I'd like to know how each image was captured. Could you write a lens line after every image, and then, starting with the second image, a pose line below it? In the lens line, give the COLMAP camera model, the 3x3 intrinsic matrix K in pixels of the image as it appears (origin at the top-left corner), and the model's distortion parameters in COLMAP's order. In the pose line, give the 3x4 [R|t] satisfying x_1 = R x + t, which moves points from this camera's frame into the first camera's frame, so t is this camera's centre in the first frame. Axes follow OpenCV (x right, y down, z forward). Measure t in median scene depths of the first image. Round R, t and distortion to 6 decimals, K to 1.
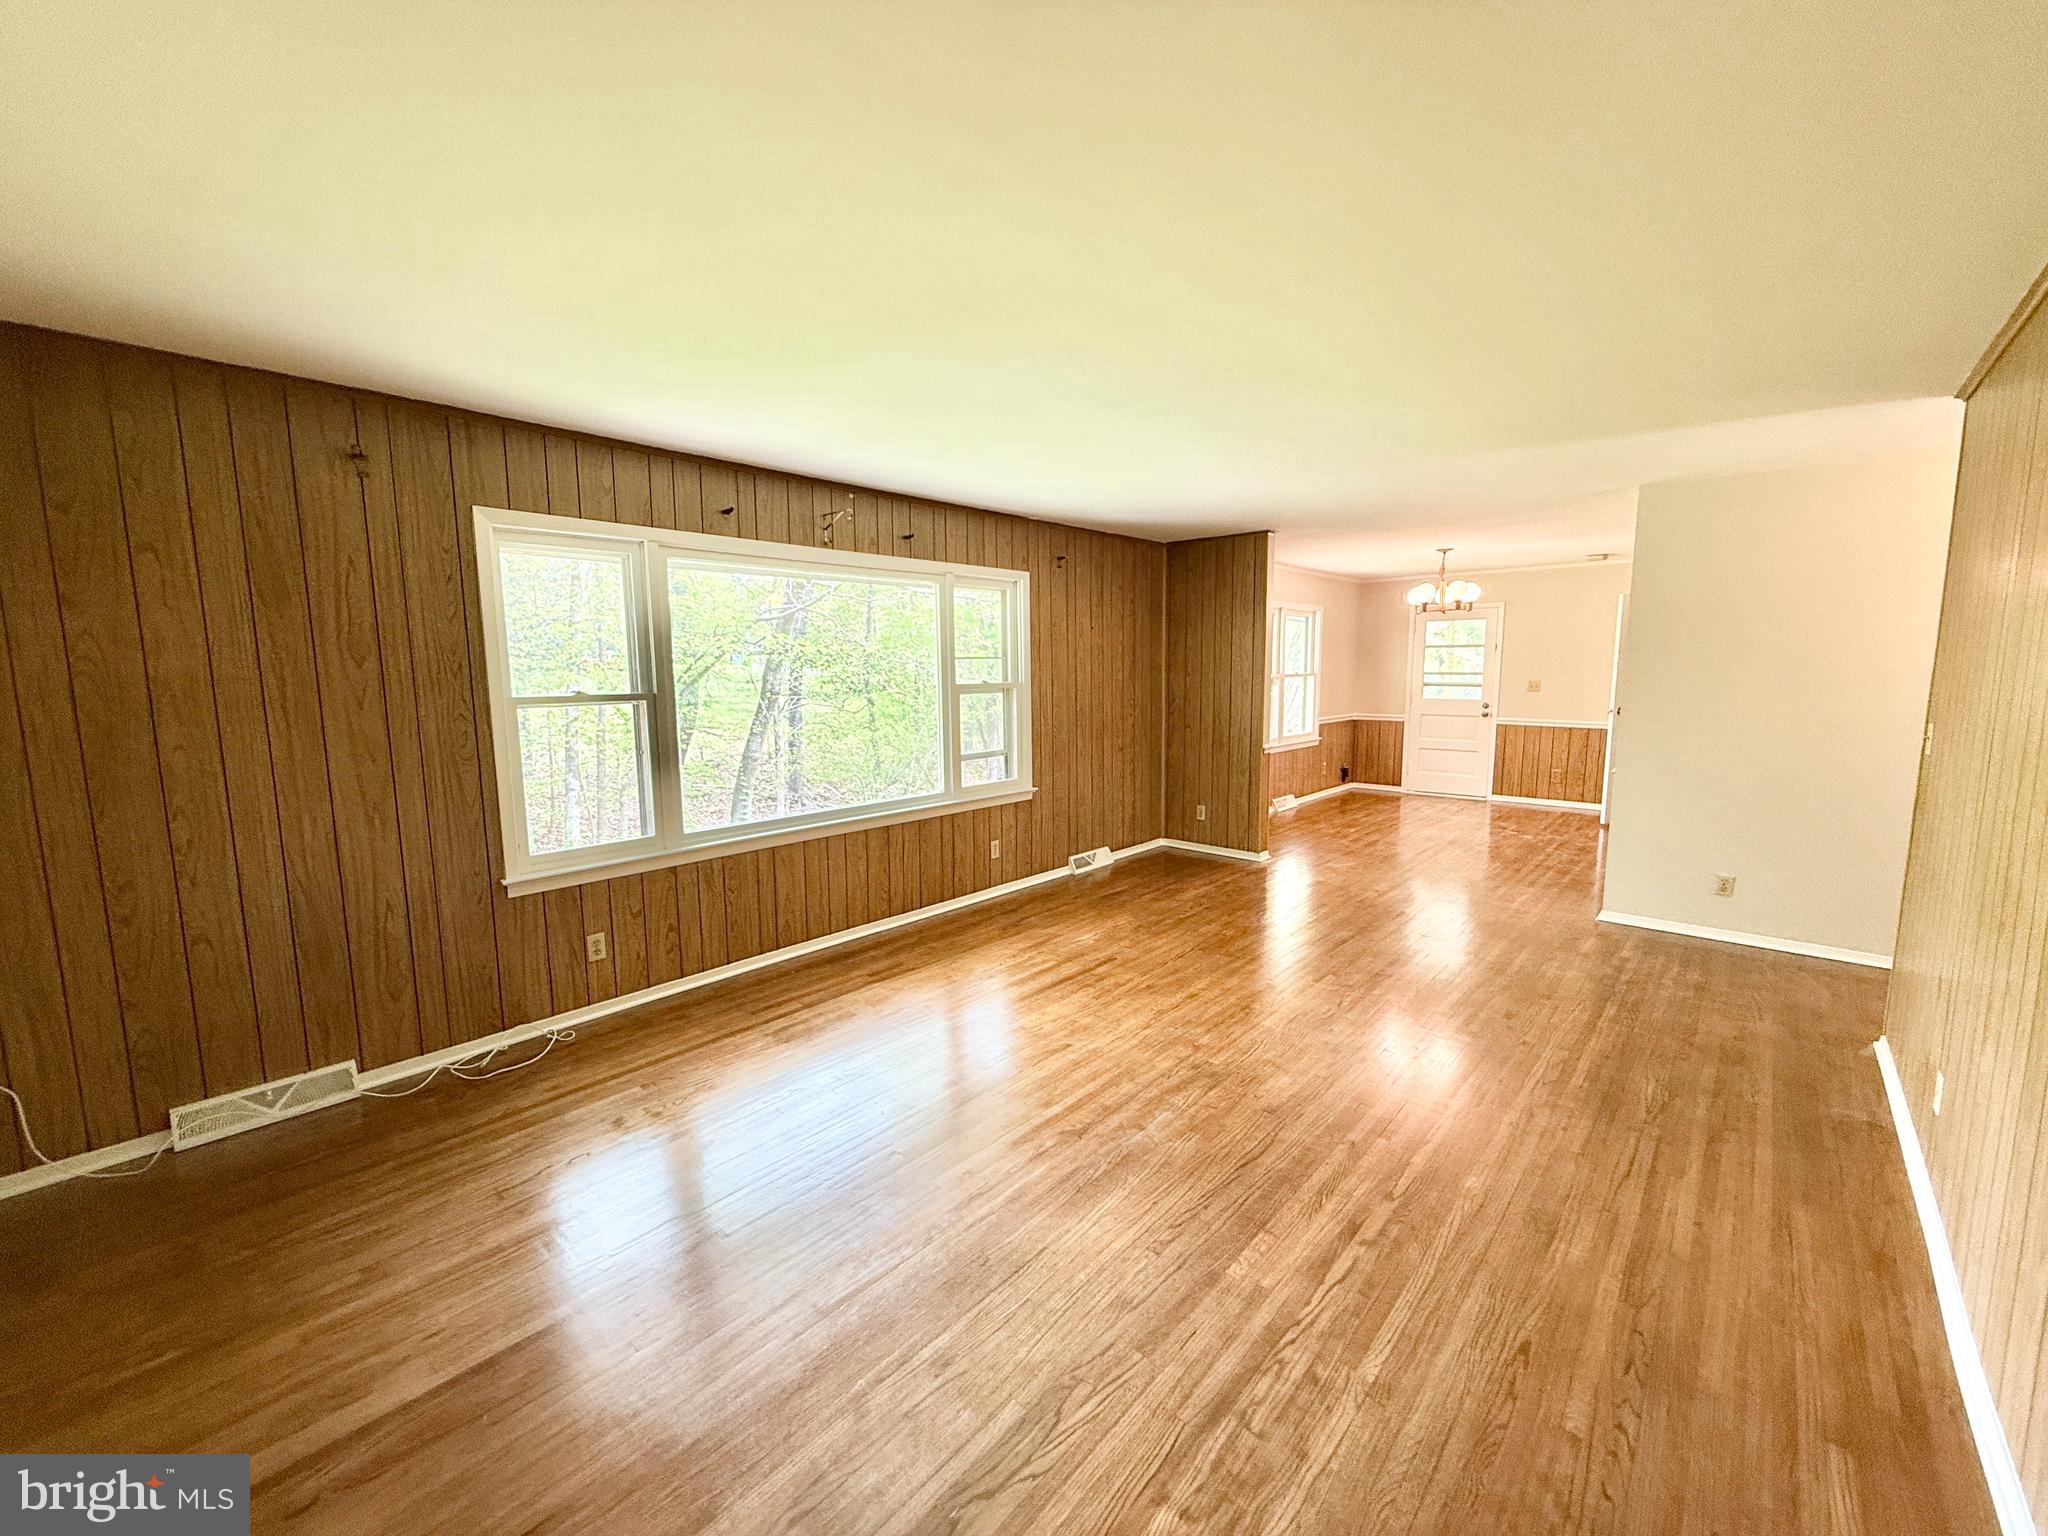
lens RADIAL K [[814.8, 0, 1025.2], [0, 814.8, 759.1], [0, 0, 1]] dist [-0.000244, -0.000026]
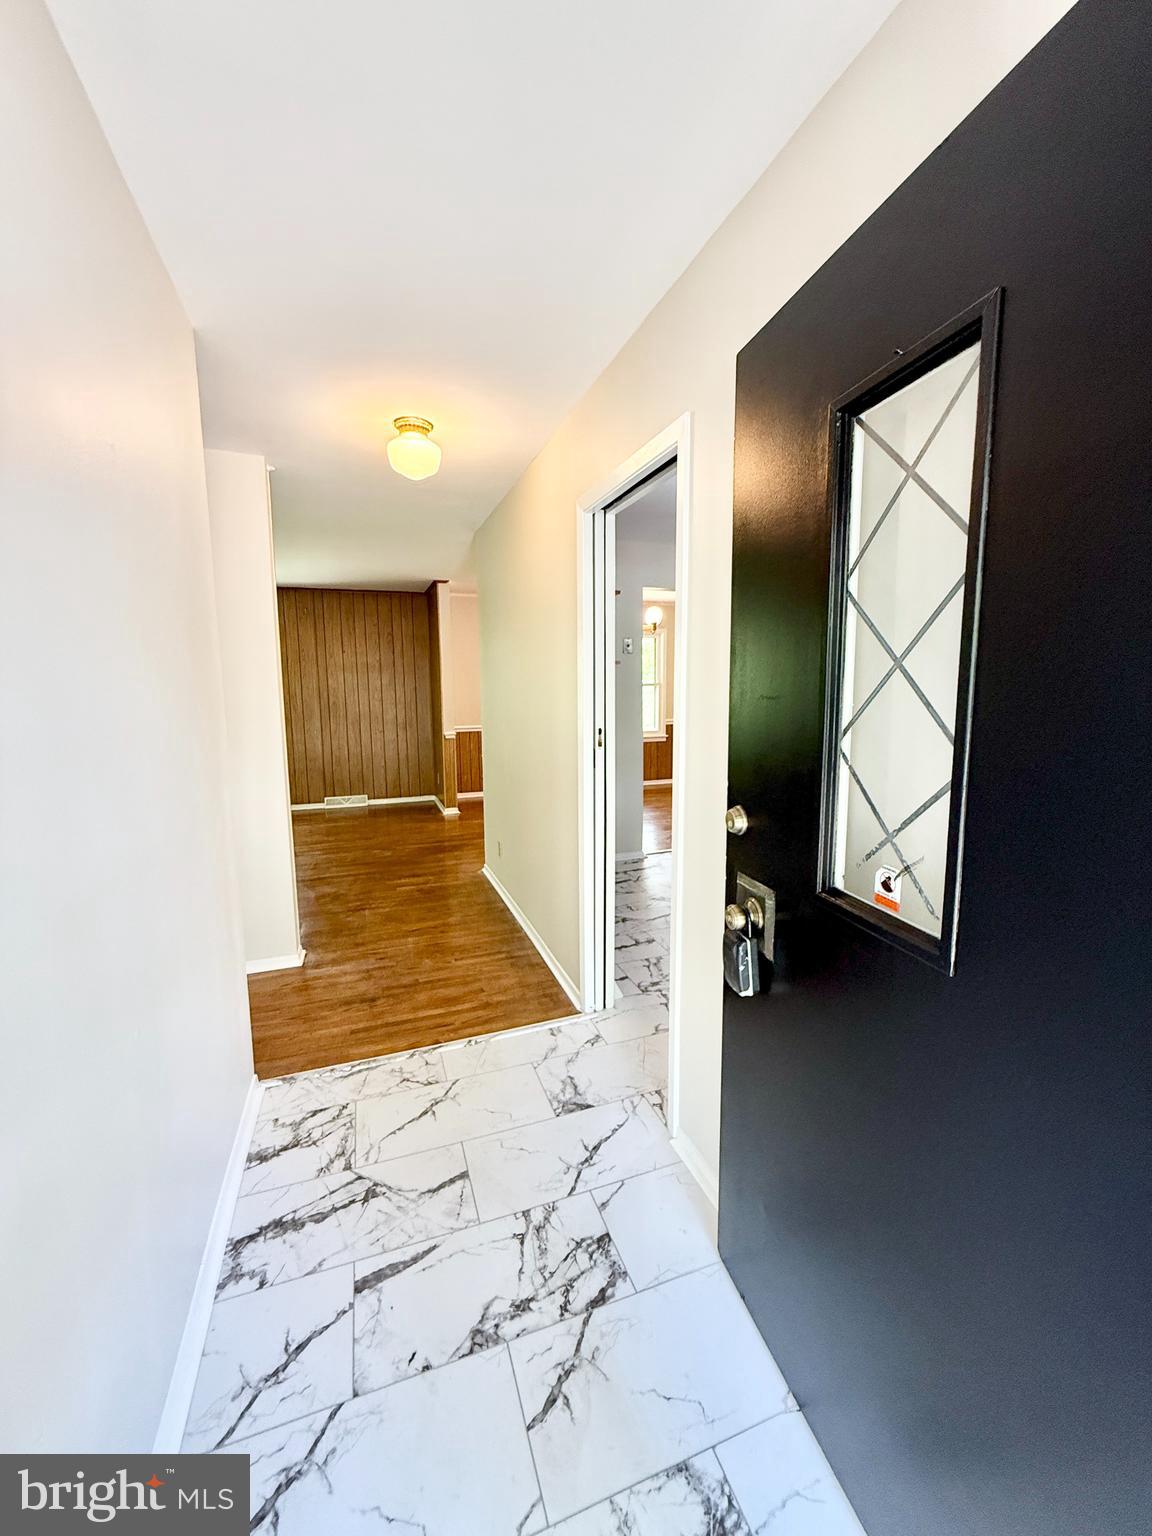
lens RADIAL K [[611.1, 0, 576.1], [0, 611.1, 773.6], [0, 0, 1]] dist [-0.000244, -0.000026]
pose [[0.887196, 0.070048, -0.456044, 1.401278], [-0.054342, 0.997393, 0.047481, -0.013592], [0.458180, -0.017343, 0.888690, 0.228094]]
